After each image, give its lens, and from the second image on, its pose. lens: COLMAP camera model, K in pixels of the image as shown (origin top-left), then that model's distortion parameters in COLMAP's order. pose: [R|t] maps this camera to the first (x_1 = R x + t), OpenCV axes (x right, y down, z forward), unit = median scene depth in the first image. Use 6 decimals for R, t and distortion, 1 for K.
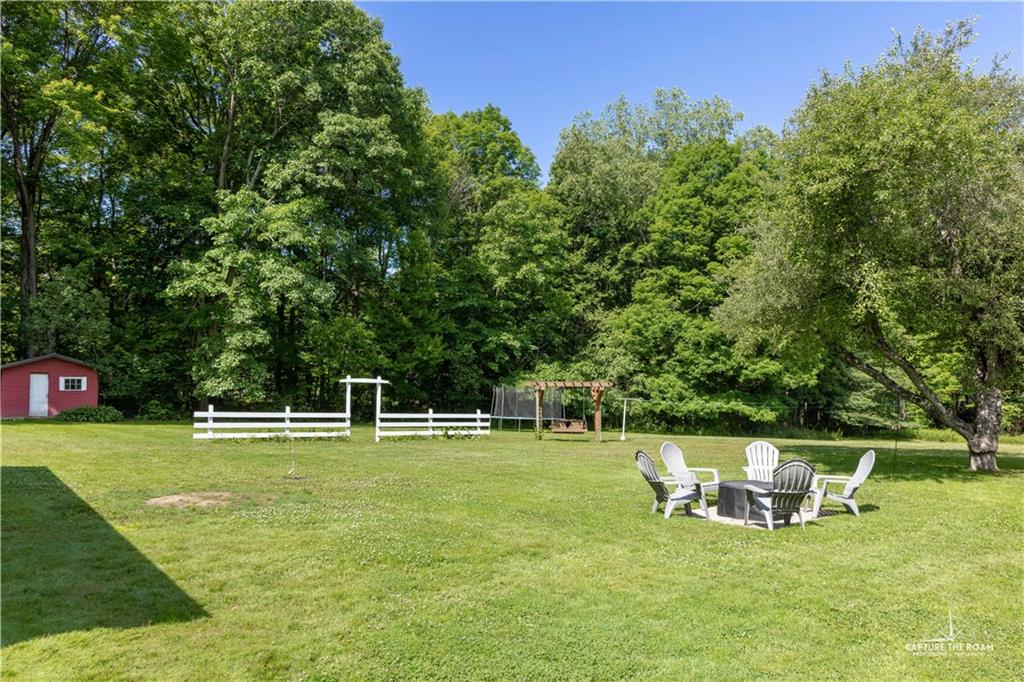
lens RADIAL K [[717.0, 0, 512.0], [0, 717.0, 341.0], [0, 0, 1]] dist [0.002395, 0.001464]
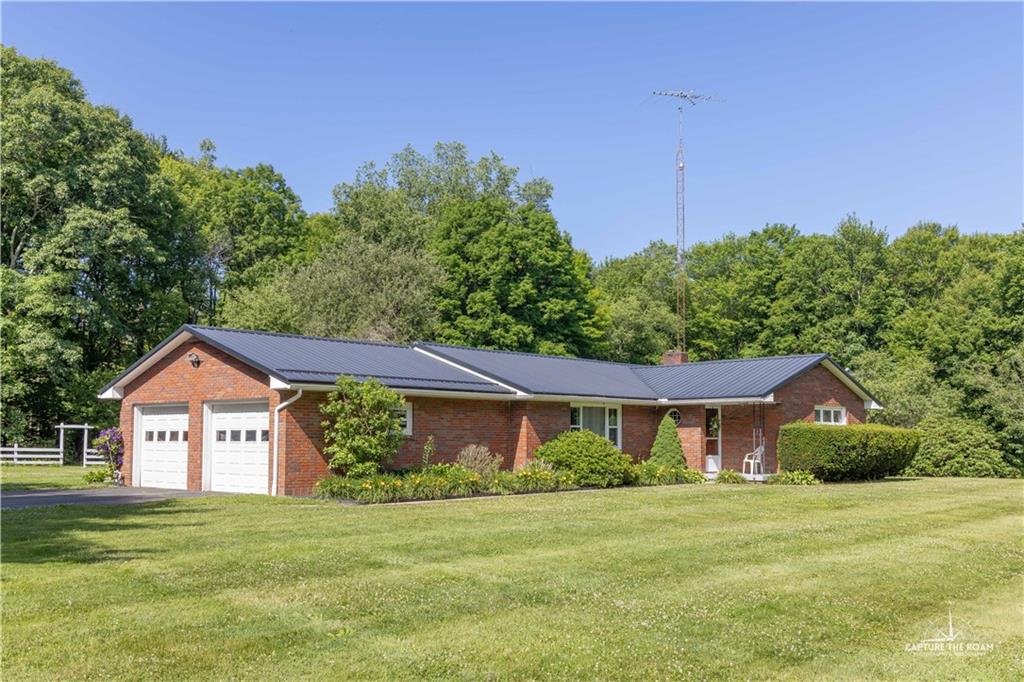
lens RADIAL K [[994.9, 0, 511.3], [0, 994.9, 380.3], [0, 0, 1]] dist [0.068618, 0.003931]
pose [[0.999111, 0.003730, 0.041987, 0.491551], [-0.004476, 0.999834, 0.017688, -0.064749], [-0.041915, -0.017860, 0.998962, -0.895908]]
